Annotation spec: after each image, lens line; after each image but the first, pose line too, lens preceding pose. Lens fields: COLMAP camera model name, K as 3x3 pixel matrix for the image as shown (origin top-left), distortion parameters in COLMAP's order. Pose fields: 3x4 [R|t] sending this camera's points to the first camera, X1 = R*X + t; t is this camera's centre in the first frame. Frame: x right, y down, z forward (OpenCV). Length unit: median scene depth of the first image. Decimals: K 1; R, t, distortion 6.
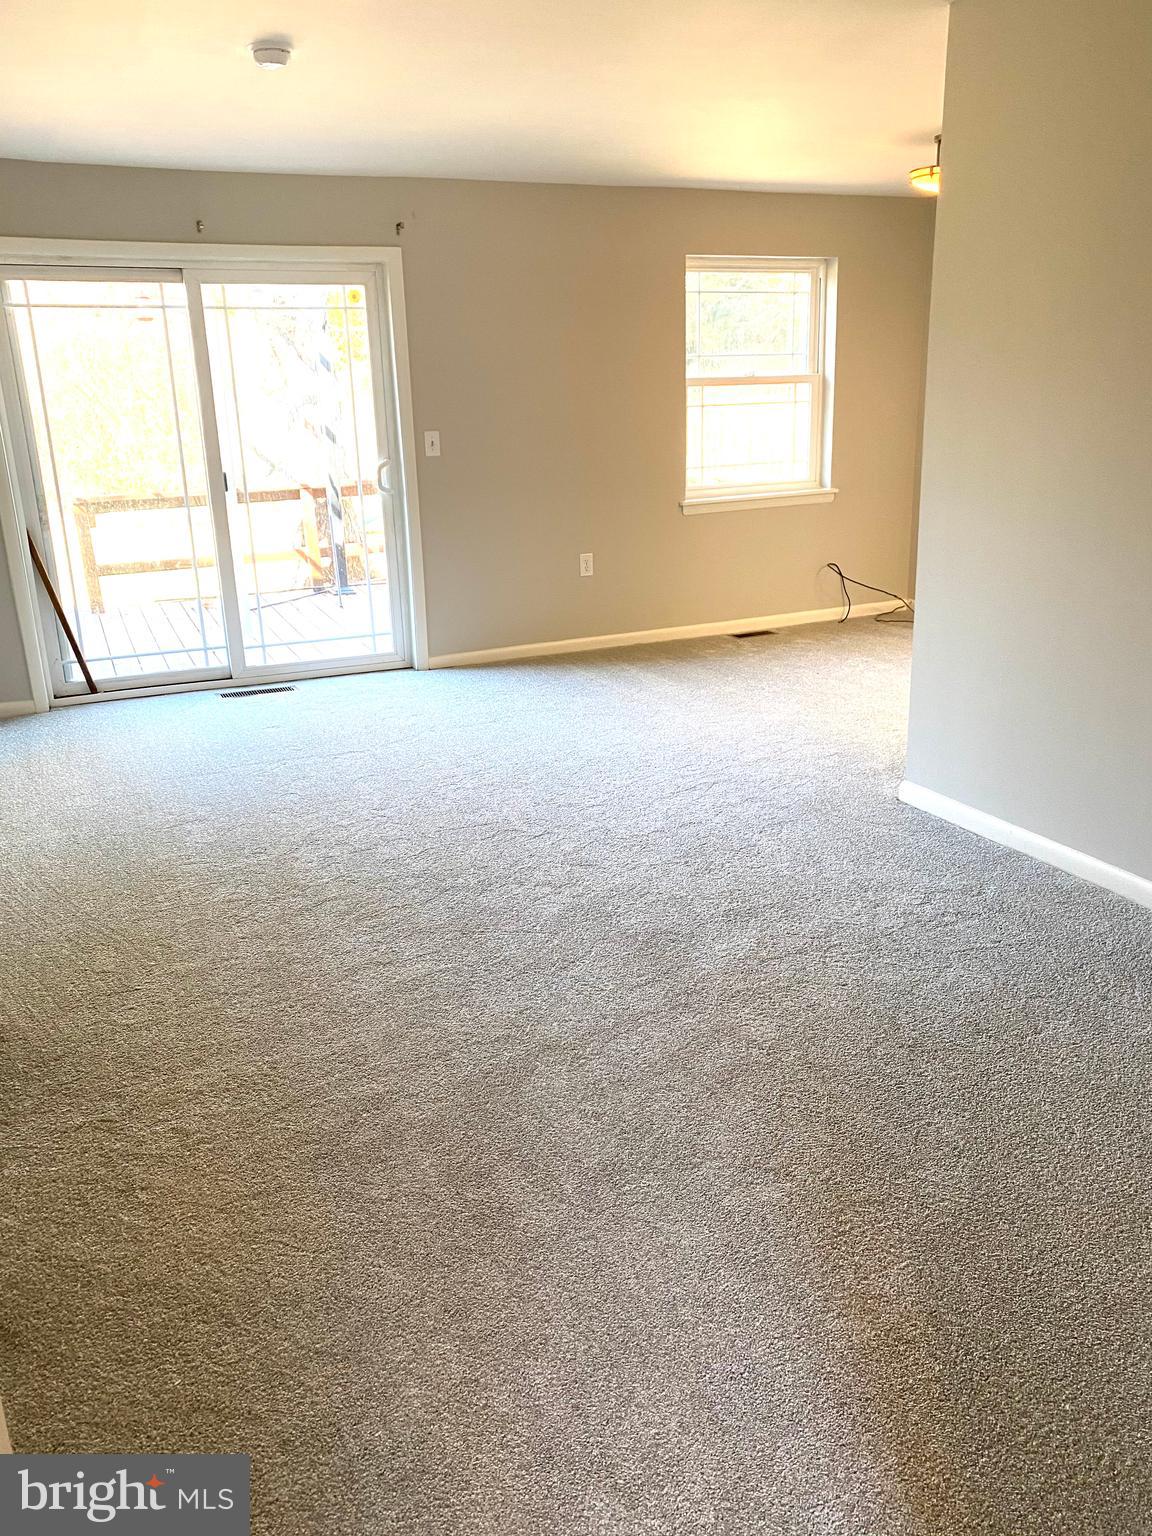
lens RADIAL K [[1159.2, 0, 571.3], [0, 1159.2, 765.0], [0, 0, 1]] dist [0.066864, -0.075449]
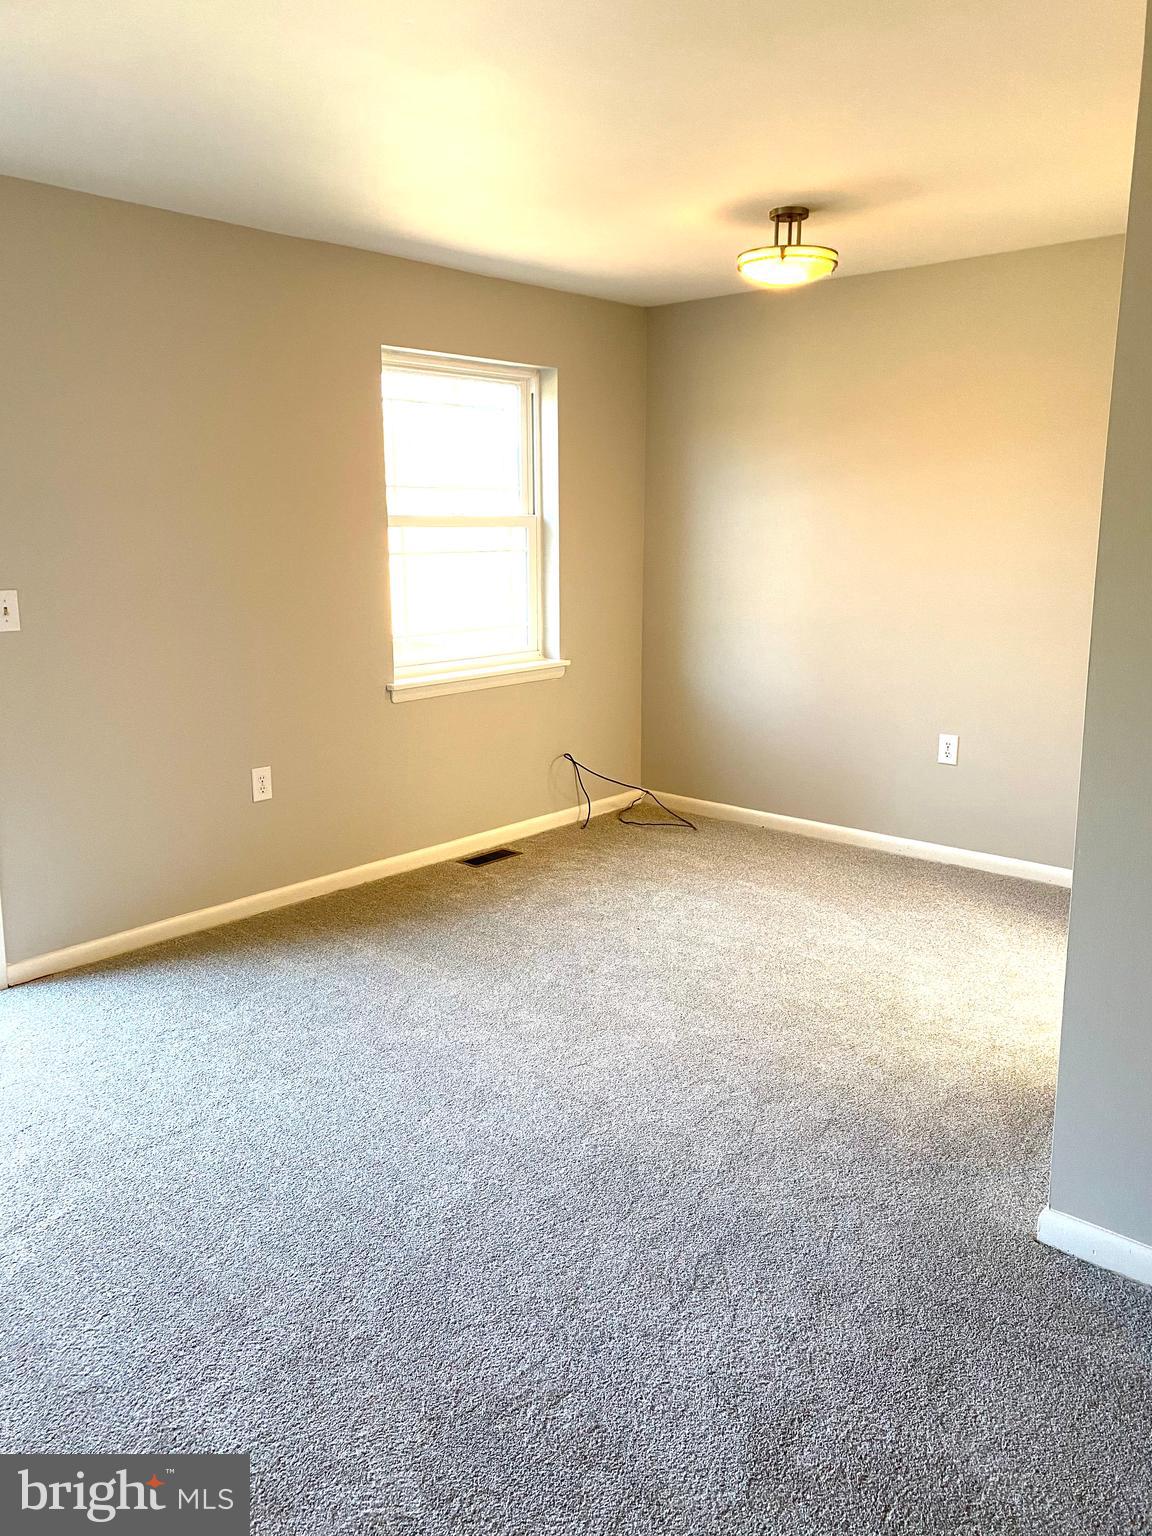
lens RADIAL K [[1152.1, 0, 576.0], [0, 1152.1, 768.0], [0, 0, 1]] dist [0.143875, -0.338149]
pose [[0.910214, -0.058408, 0.409999, -0.092544], [0.100276, 0.991628, -0.081351, -0.107714], [-0.401815, 0.115160, 0.908451, 0.323380]]
